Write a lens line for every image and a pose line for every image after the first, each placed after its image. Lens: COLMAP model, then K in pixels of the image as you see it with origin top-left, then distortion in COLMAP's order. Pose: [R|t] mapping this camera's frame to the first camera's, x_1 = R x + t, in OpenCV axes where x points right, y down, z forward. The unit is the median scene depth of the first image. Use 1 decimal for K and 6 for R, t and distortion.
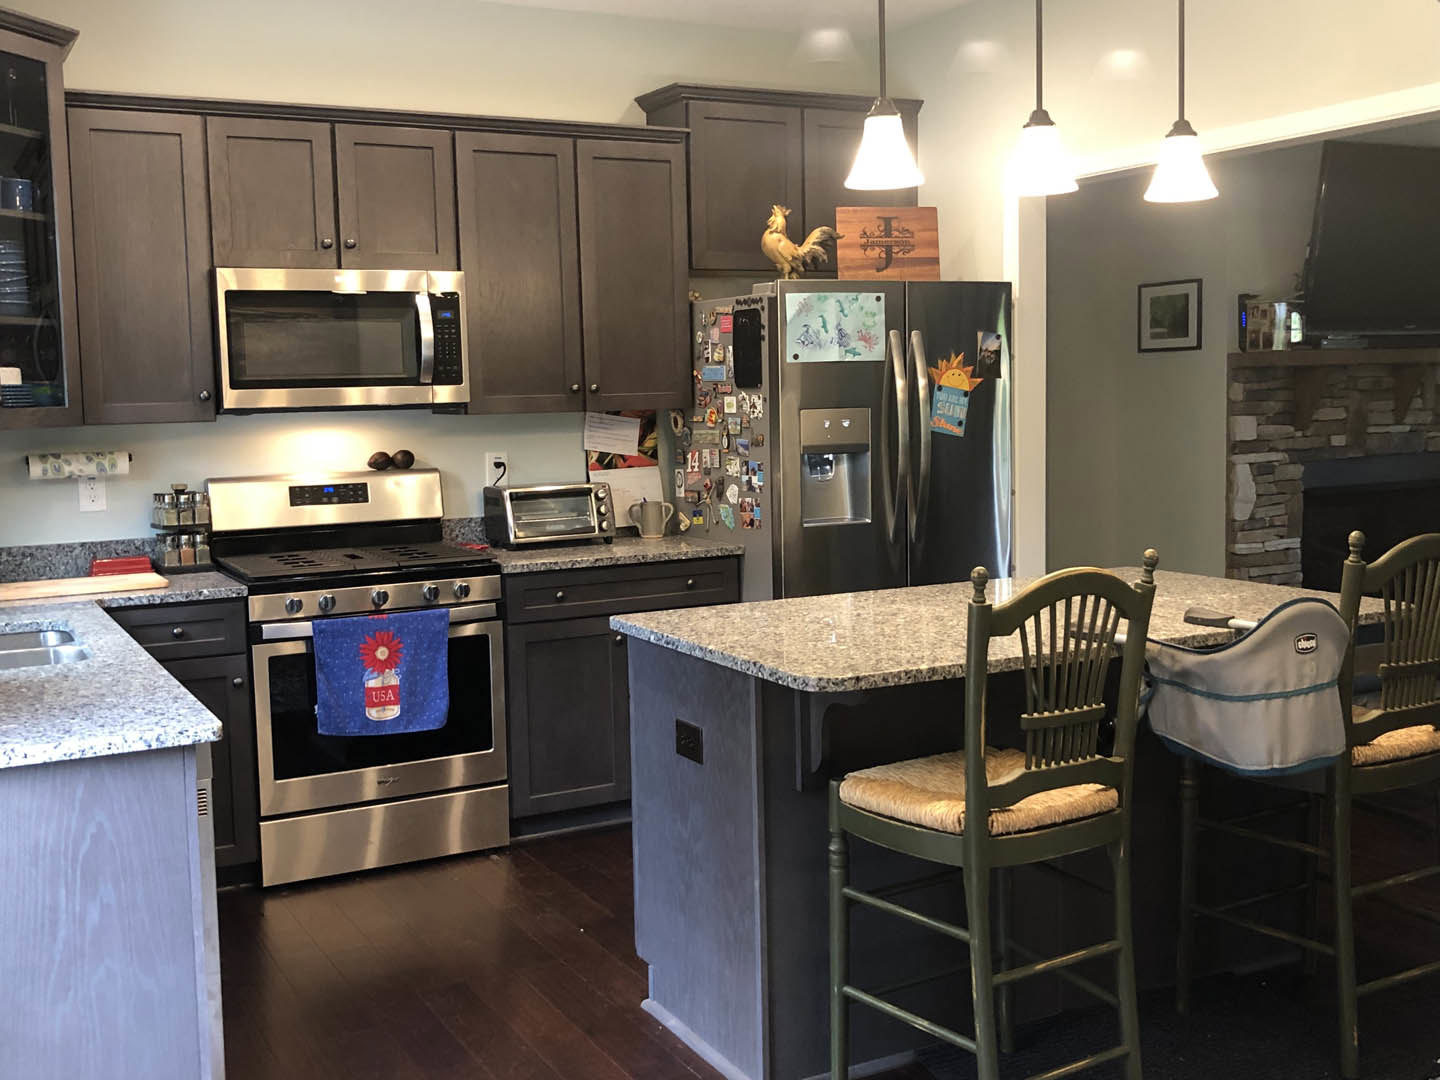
lens RADIAL K [[1340.2, 0, 720.0], [0, 1340.2, 540.0], [0, 0, 1]] dist [0.048924, 0.003814]
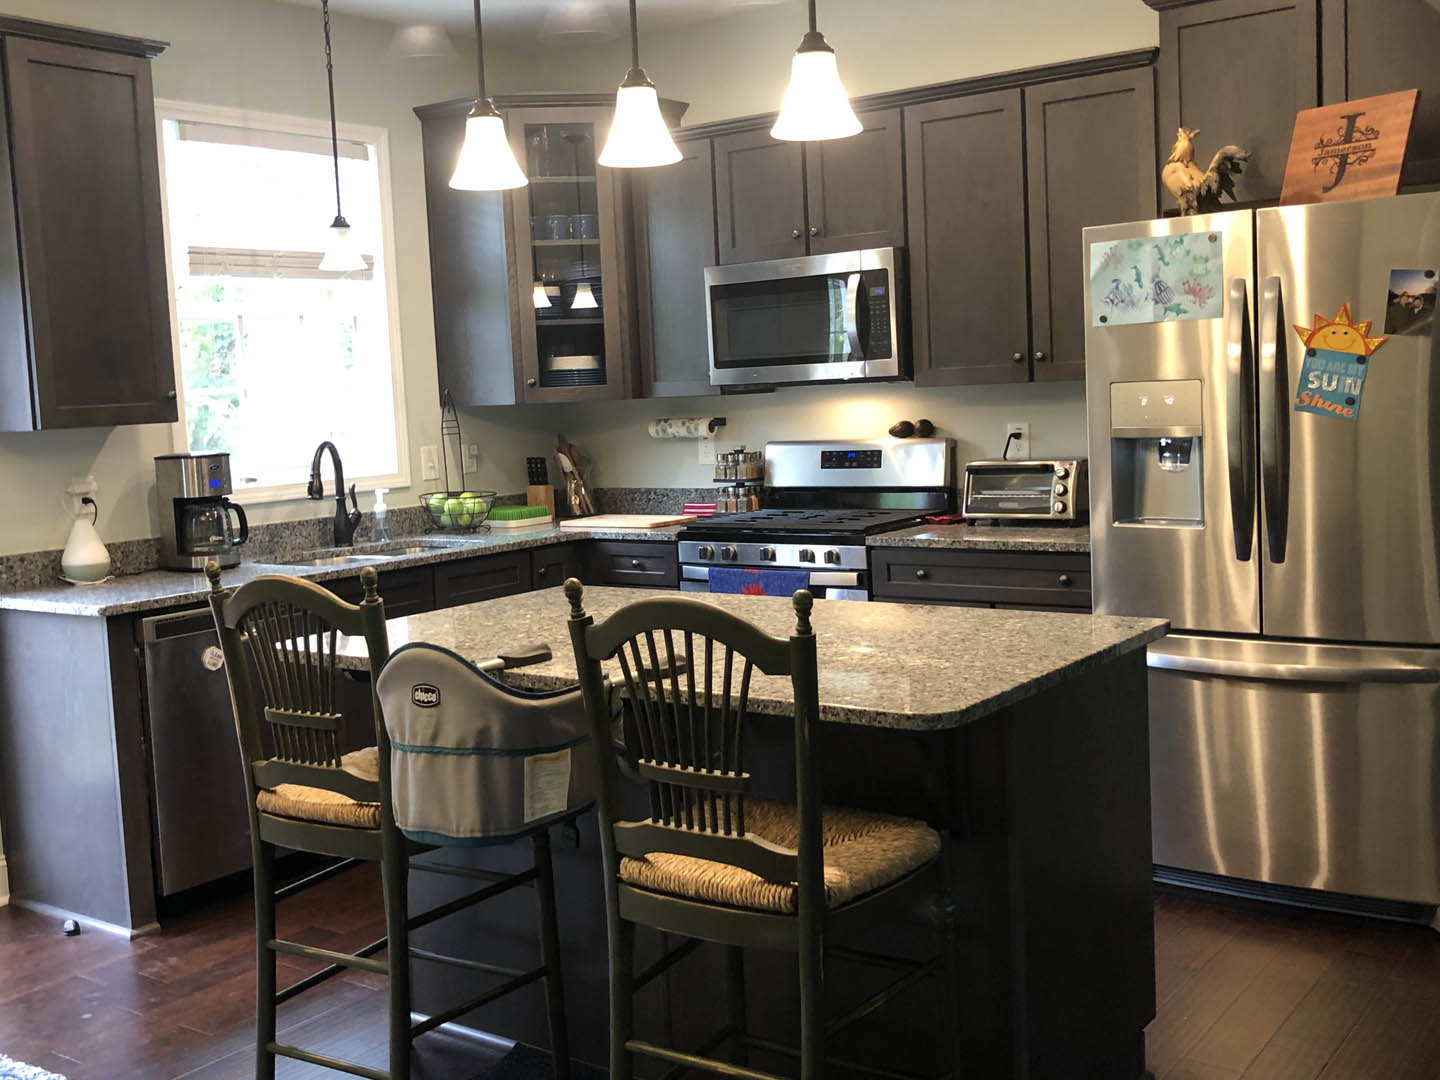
lens RADIAL K [[1337.3, 0, 720.0], [0, 1337.3, 540.0], [0, 0, 1]] dist [0.047553, -0.133808]
pose [[0.534645, 0.098335, -0.839336, 0.624642], [-0.062030, 0.995094, 0.077072, -0.049856], [0.842797, 0.010858, 0.538122, 0.353226]]
